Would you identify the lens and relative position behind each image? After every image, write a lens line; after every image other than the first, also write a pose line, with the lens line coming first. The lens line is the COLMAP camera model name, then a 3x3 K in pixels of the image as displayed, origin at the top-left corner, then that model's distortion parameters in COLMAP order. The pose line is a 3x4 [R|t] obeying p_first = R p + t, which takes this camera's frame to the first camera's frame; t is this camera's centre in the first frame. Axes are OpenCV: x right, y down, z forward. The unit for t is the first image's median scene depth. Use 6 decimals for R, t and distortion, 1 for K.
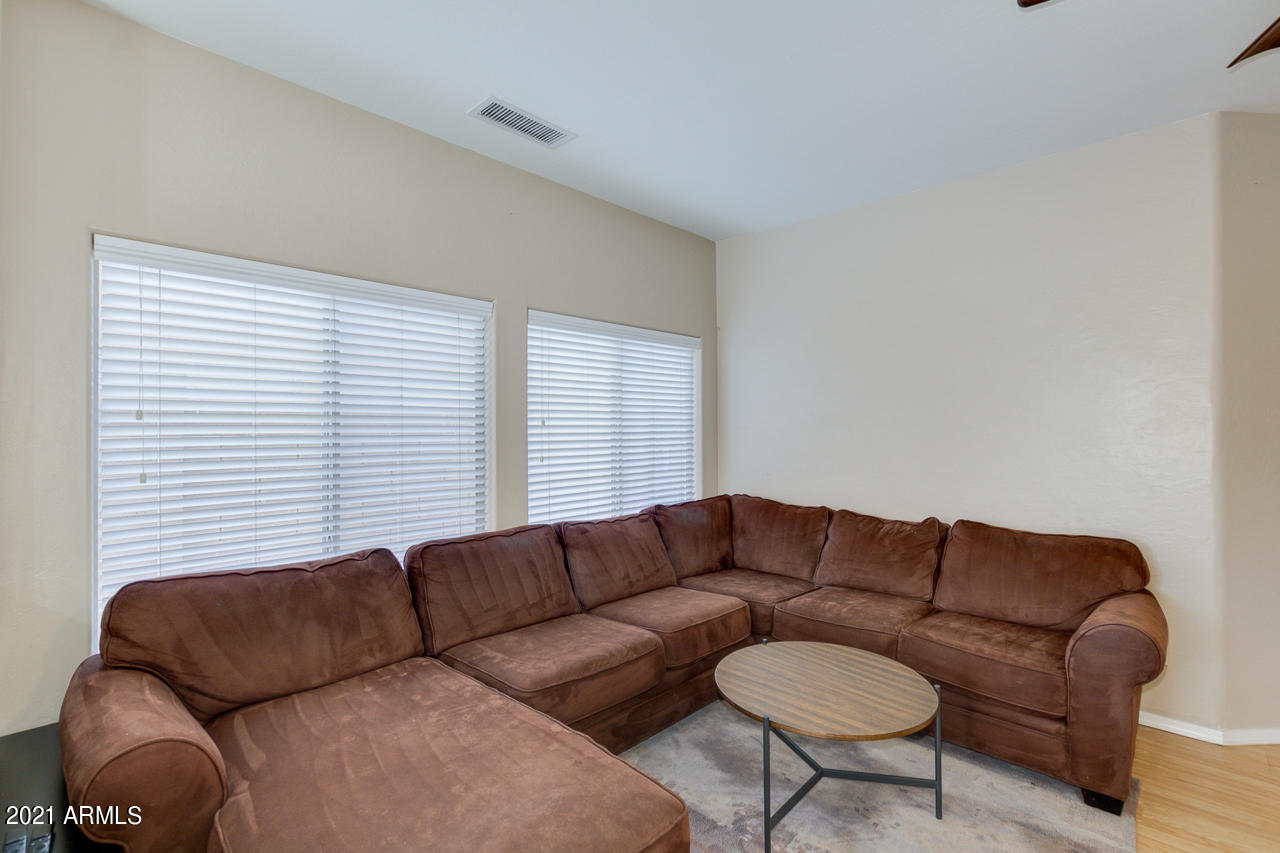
lens RADIAL K [[596.6, 0, 634.7], [0, 596.6, 430.1], [0, 0, 1]] dist [0.003318, -0.002478]
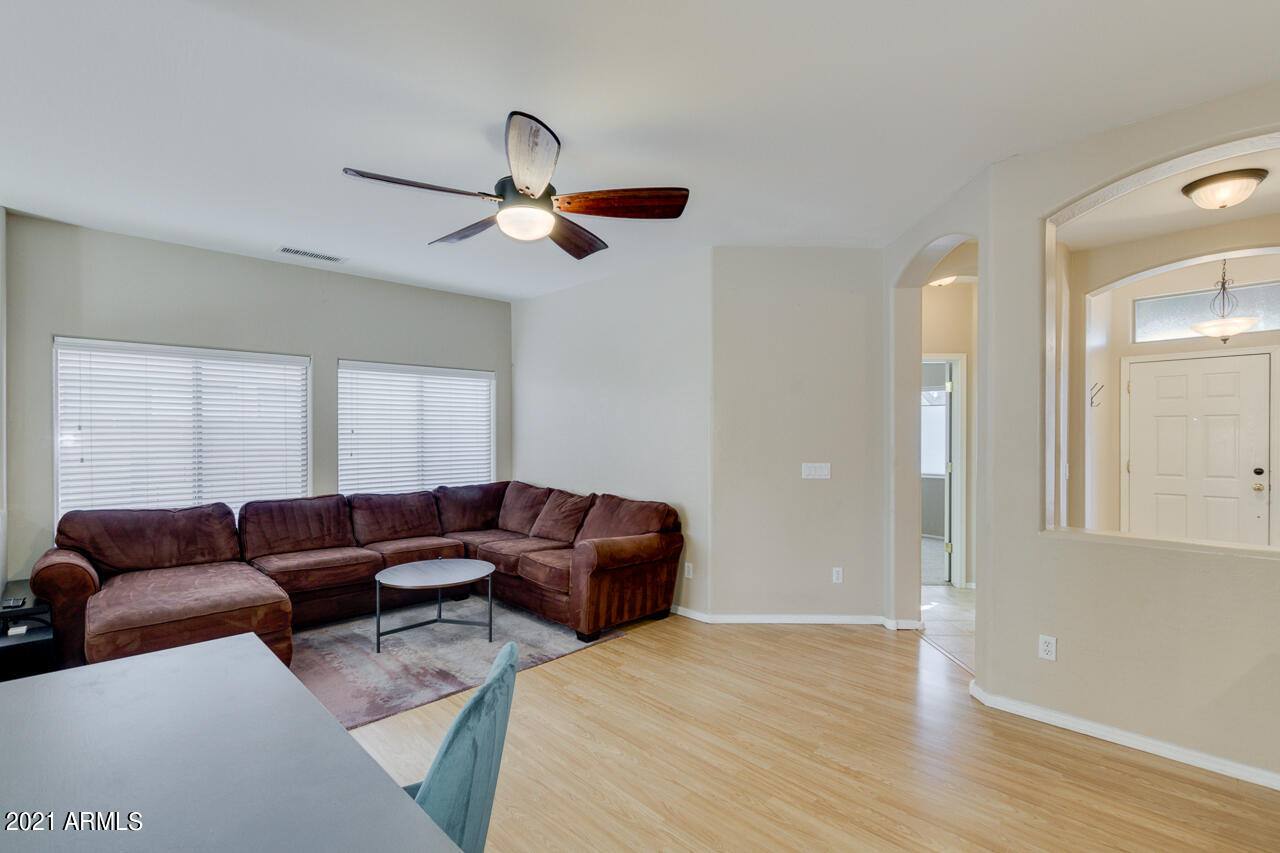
lens RADIAL K [[596.6, 0, 634.6], [0, 596.6, 442.4], [0, 0, 1]] dist [0.003318, -0.002478]
pose [[0.999333, 0.003580, -0.036341, 0.848207], [-0.003180, 0.999934, 0.011065, -0.004084], [0.036379, -0.010942, 0.999278, -0.710531]]
